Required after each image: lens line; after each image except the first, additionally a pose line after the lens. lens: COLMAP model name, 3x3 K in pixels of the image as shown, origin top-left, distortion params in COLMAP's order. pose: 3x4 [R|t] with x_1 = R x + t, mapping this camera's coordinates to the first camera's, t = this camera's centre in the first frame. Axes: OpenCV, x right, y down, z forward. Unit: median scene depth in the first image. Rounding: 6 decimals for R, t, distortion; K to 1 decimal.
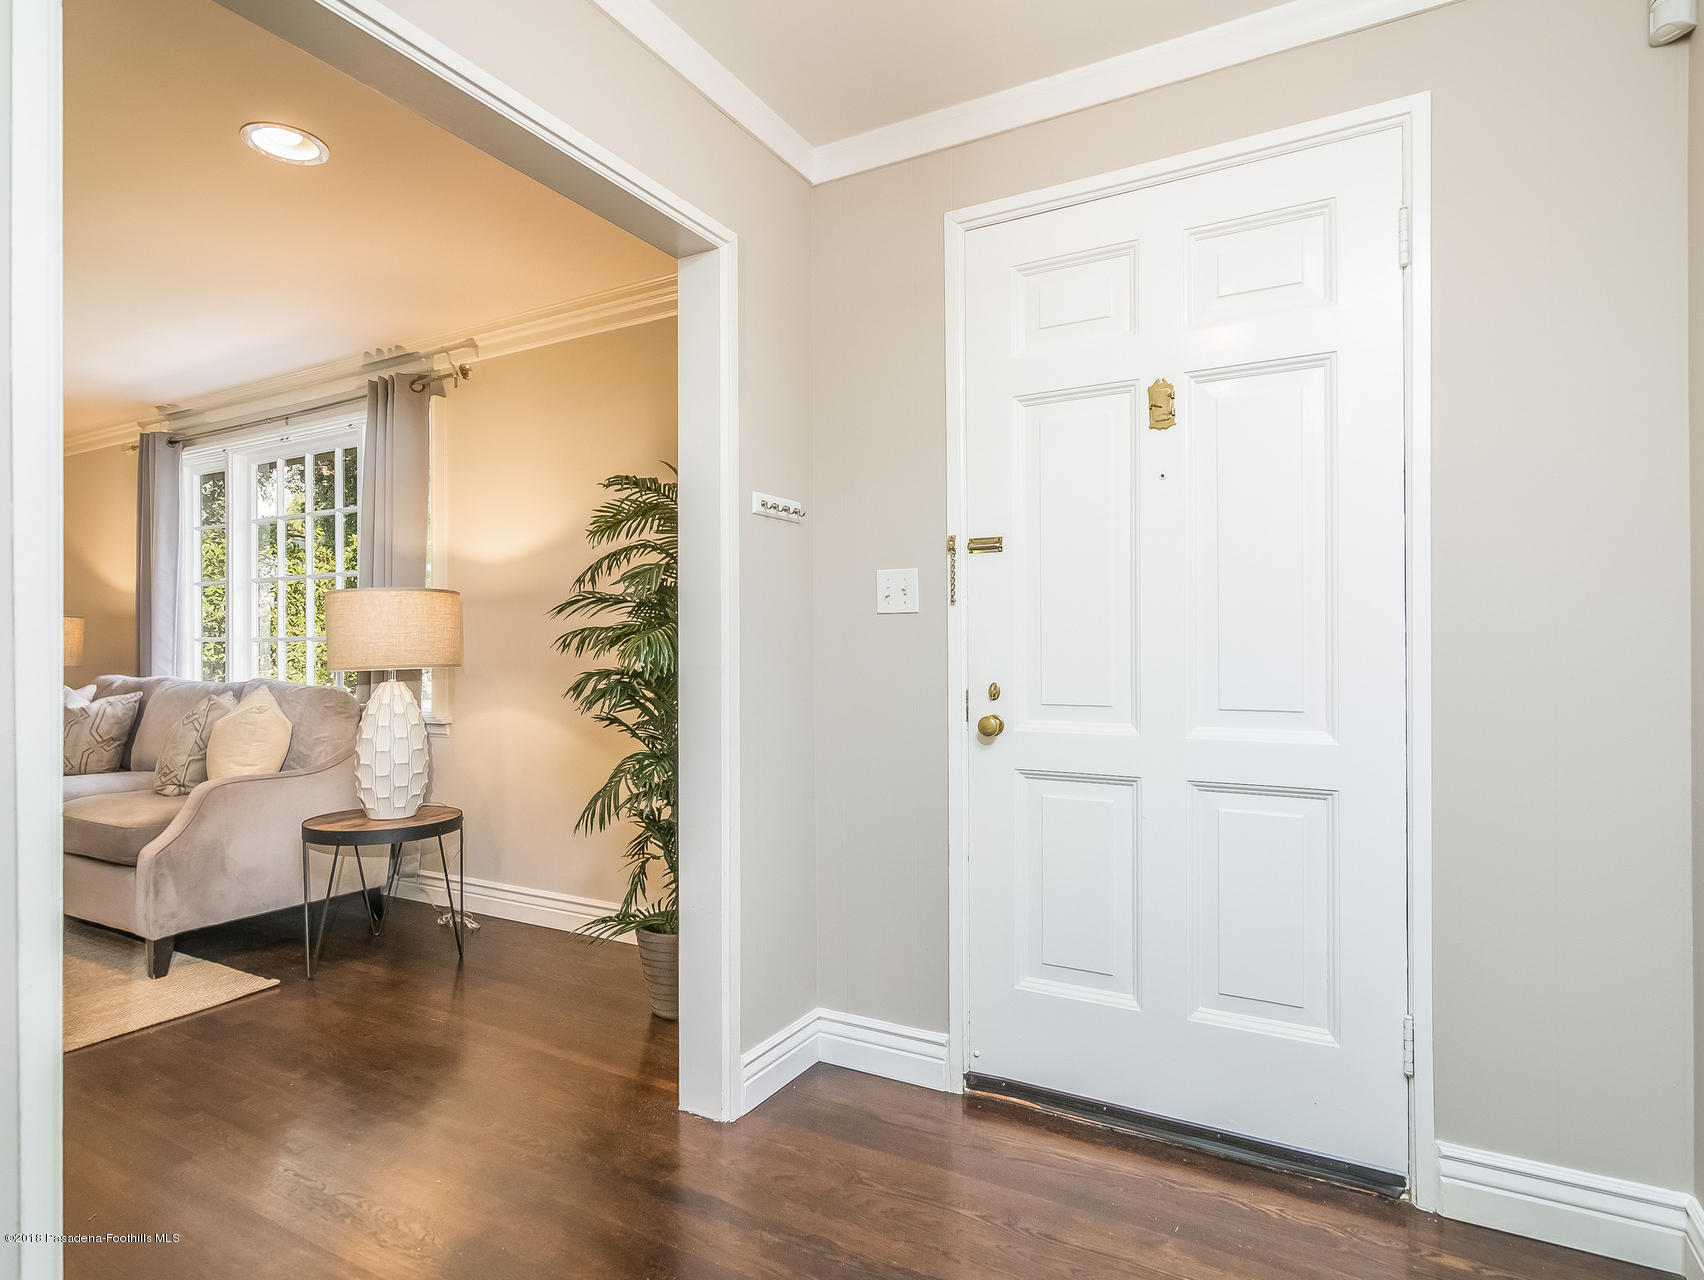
lens RADIAL K [[910.8, 0, 818.4], [0, 910.8, 662.4], [0, 0, 1]] dist [-0.001827, -0.000811]
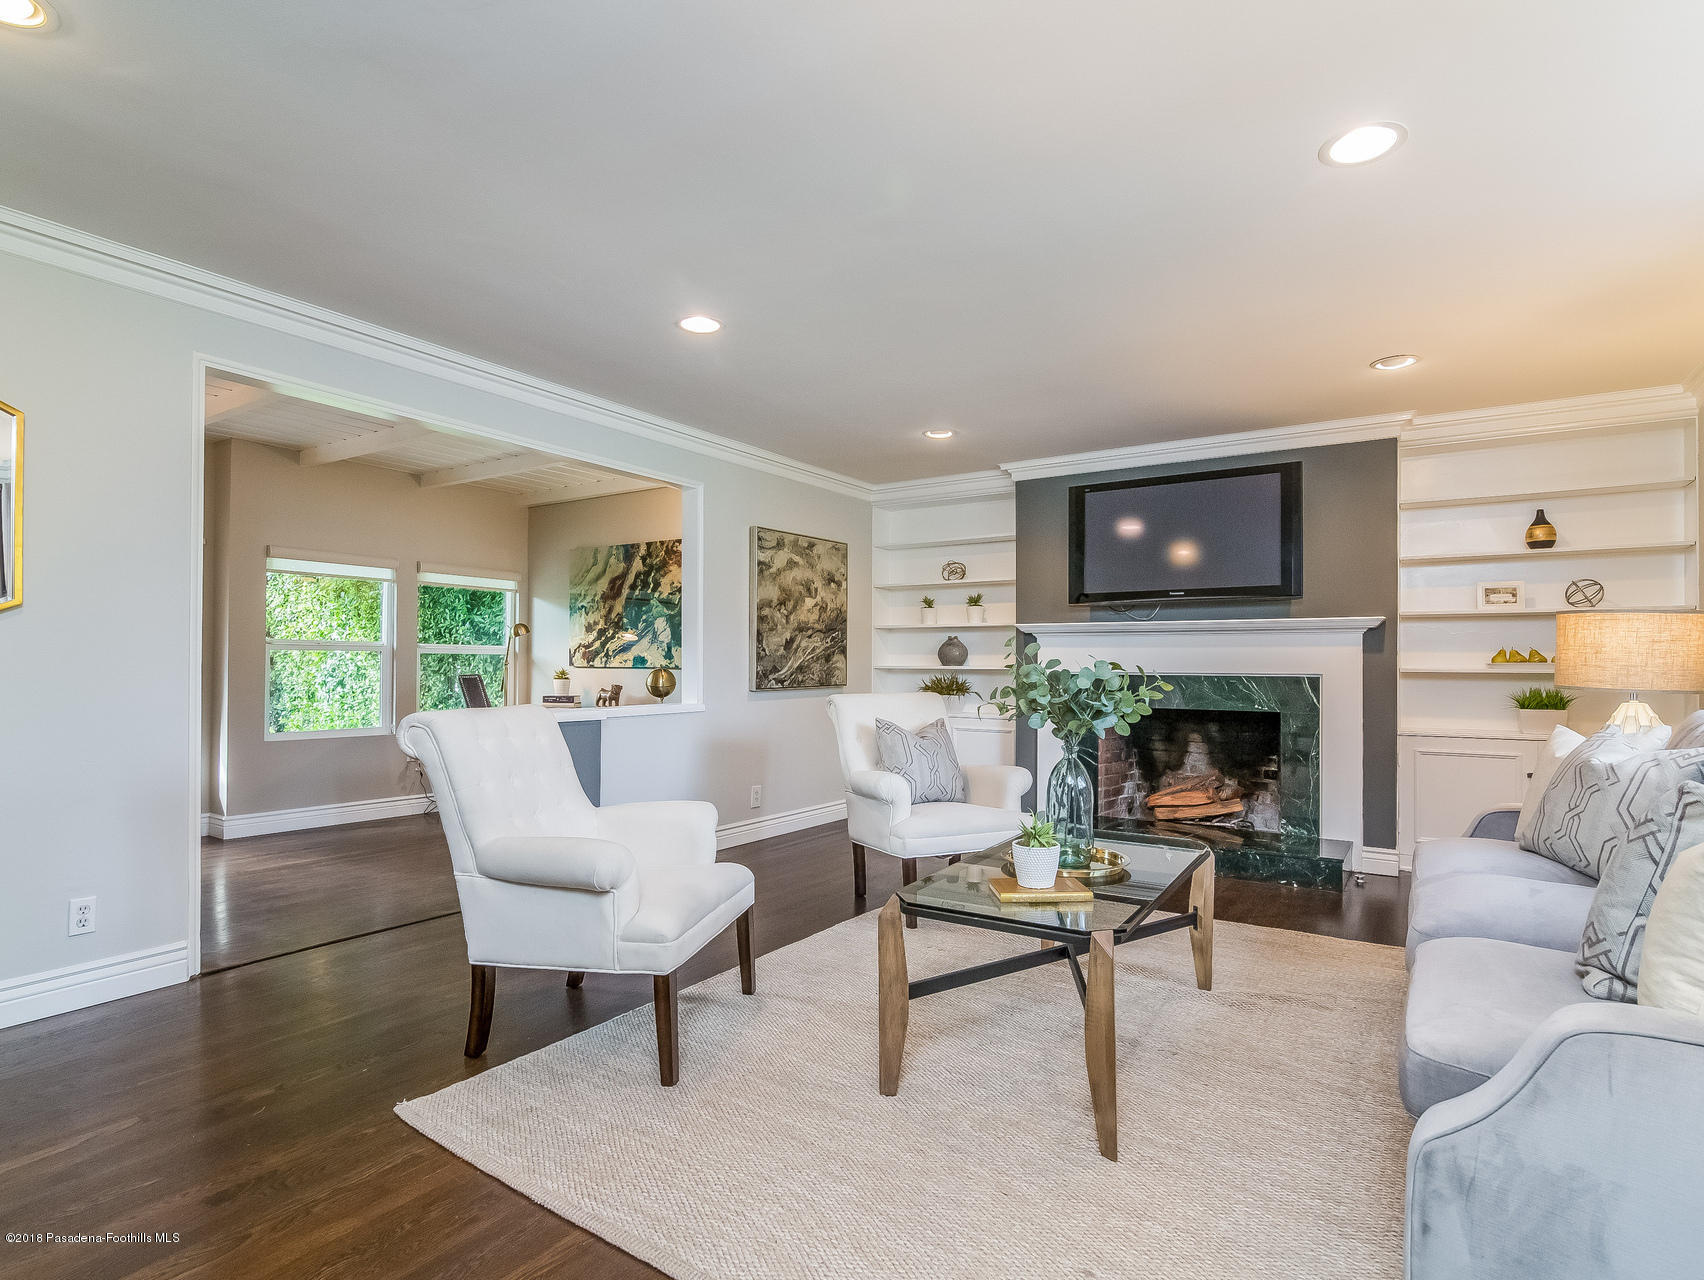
lens RADIAL K [[910.8, 0, 818.4], [0, 910.8, 662.4], [0, 0, 1]] dist [-0.001827, -0.000811]
pose [[-0.048062, -0.000697, -0.998844, -0.236037], [-0.009295, 0.999957, -0.000250, -0.014823], [0.998801, 0.009272, -0.048067, 0.626251]]
